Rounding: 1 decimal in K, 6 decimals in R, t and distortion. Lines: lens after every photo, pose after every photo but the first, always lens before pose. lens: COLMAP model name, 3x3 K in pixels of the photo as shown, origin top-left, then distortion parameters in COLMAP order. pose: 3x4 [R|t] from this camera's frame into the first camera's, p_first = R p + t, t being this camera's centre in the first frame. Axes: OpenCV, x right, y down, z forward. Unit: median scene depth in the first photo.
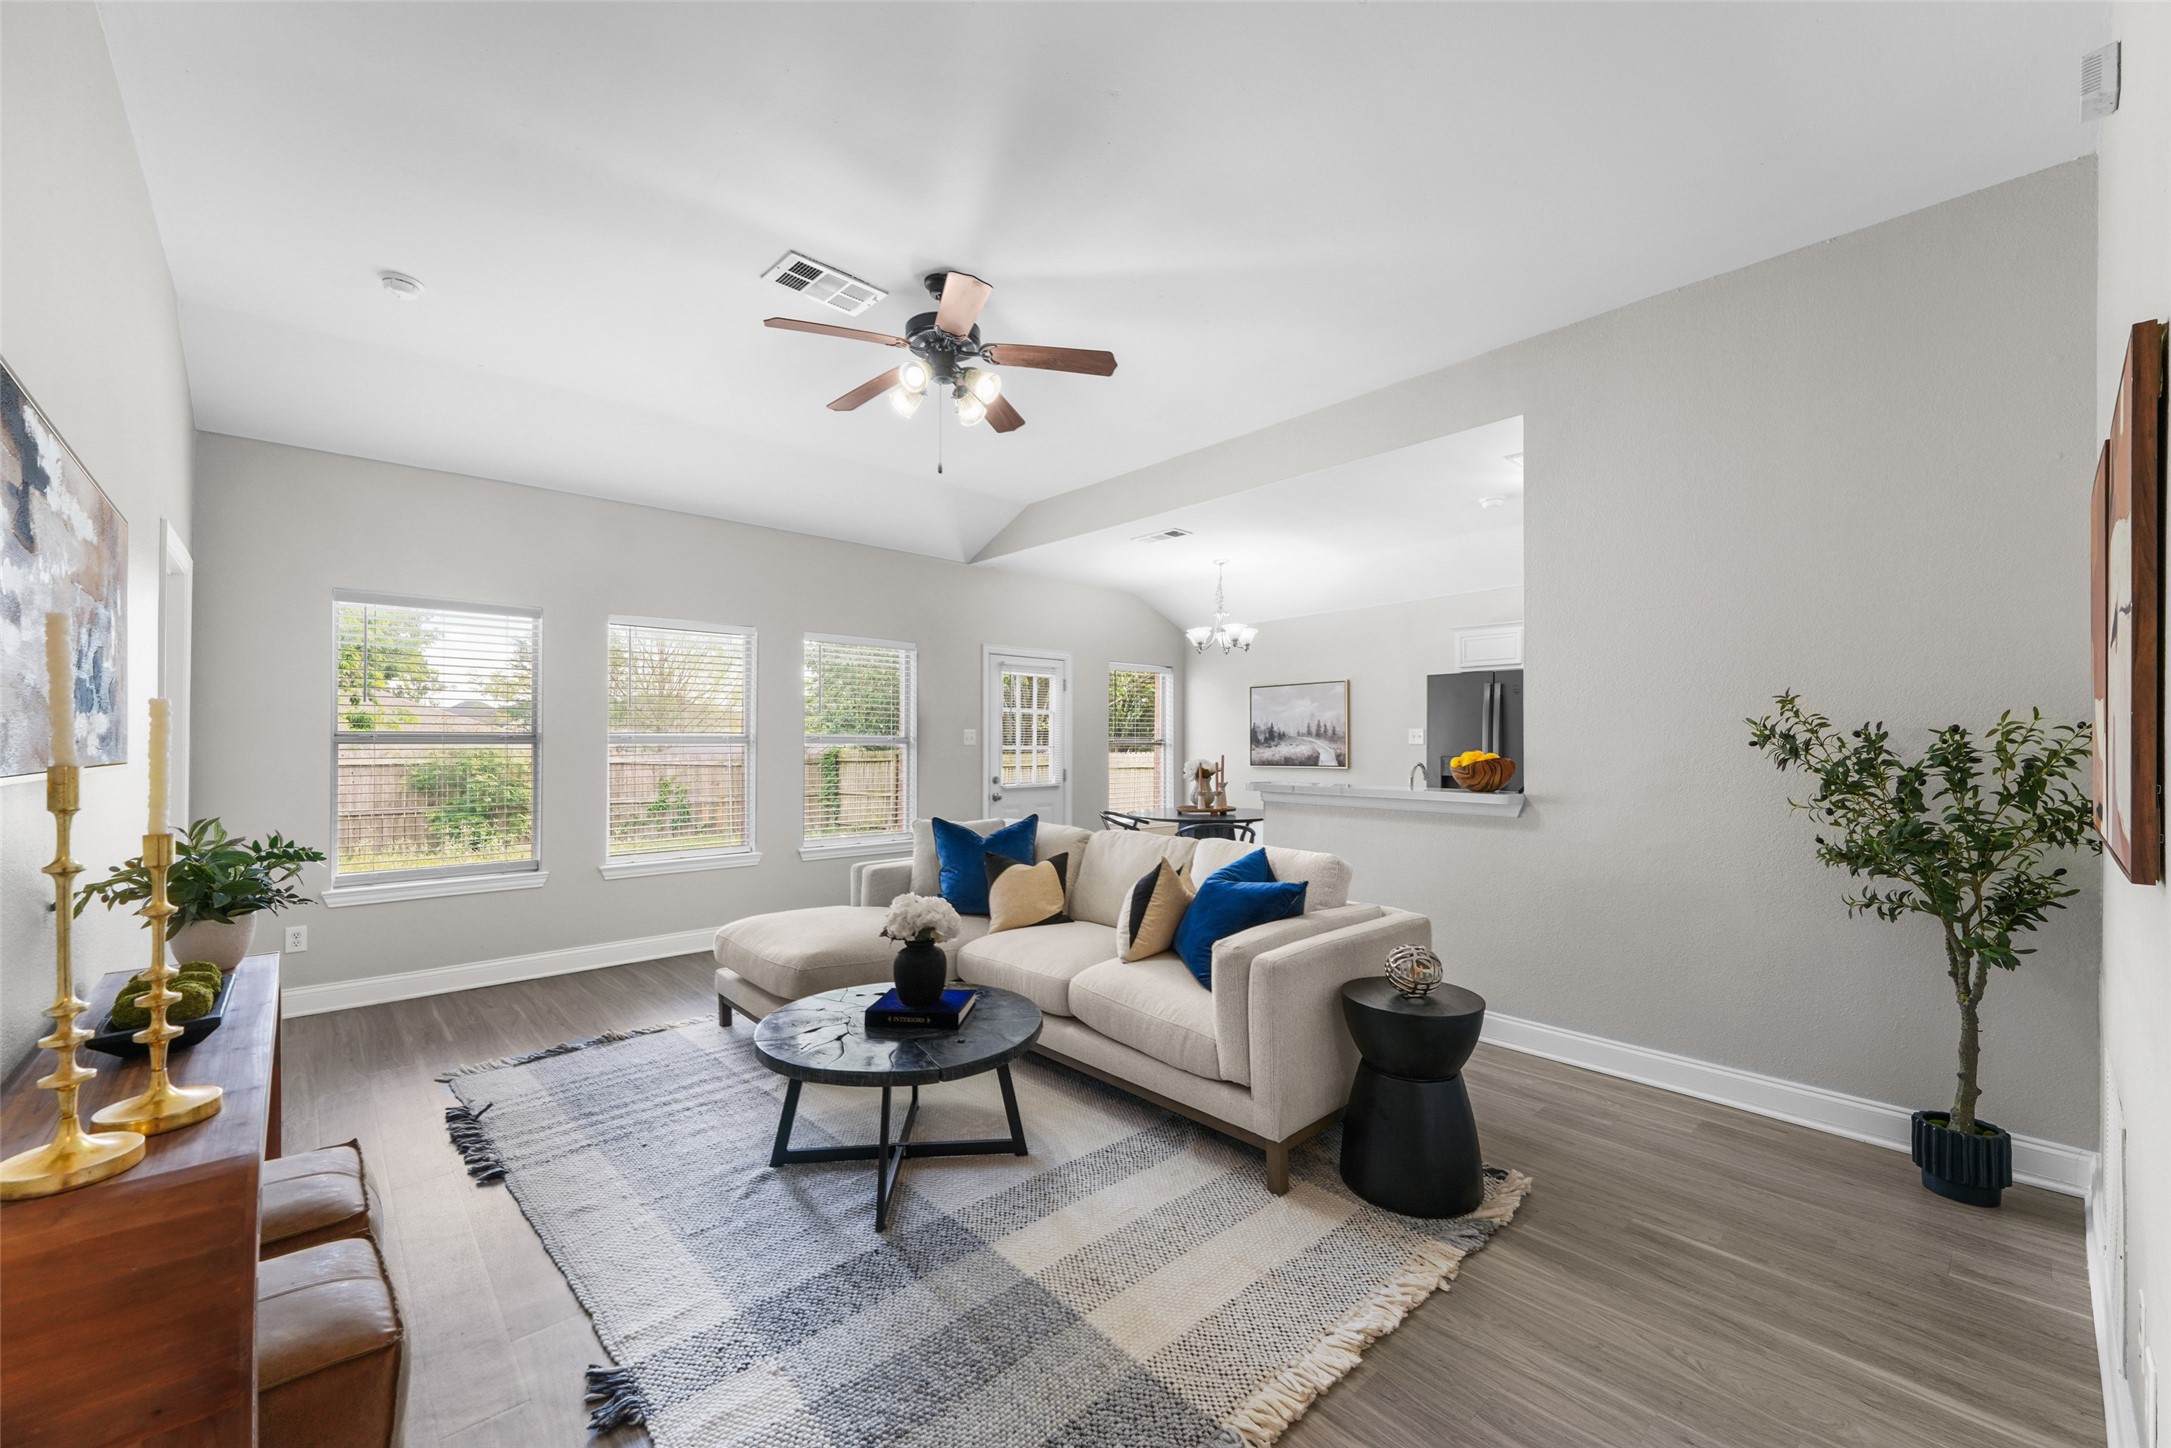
lens RADIAL K [[867.1, 0, 1079.3], [0, 867.1, 733.7], [0, 0, 1]] dist [0.011996, -0.005551]
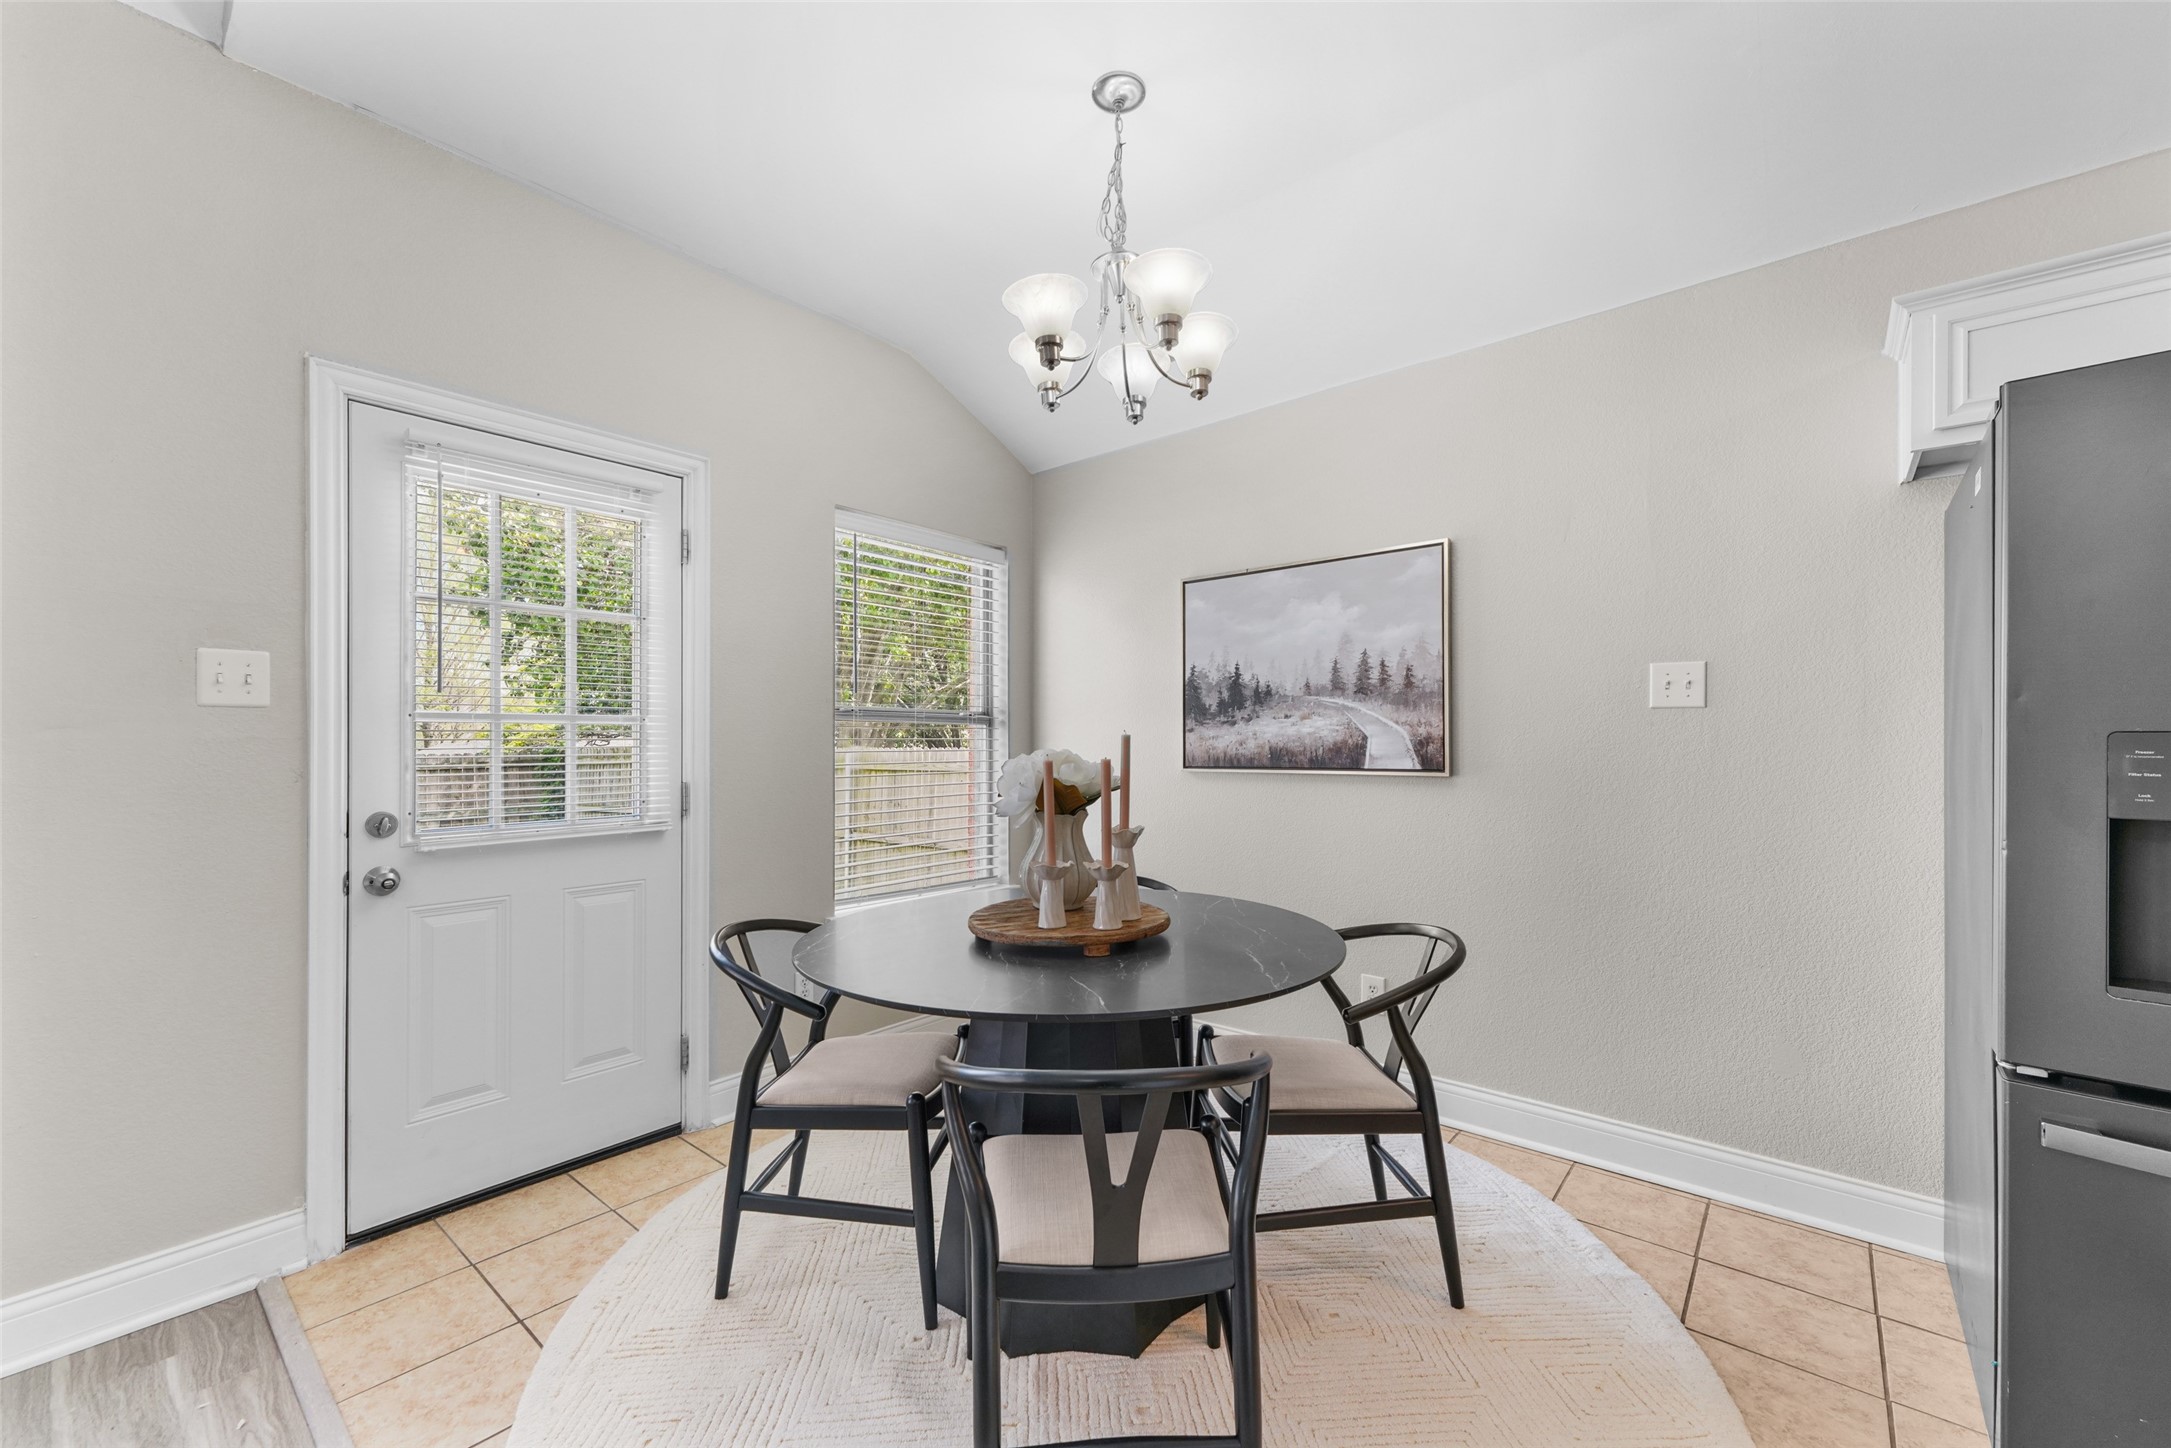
lens RADIAL K [[867.1, 0, 1079.3], [0, 867.1, 733.7], [0, 0, 1]] dist [0.011996, -0.005551]
pose [[0.991271, -0.001164, 0.131838, 0.097246], [0.001340, 0.999998, -0.001248, 0.021305], [-0.131836, 0.001414, 0.991271, 0.623523]]
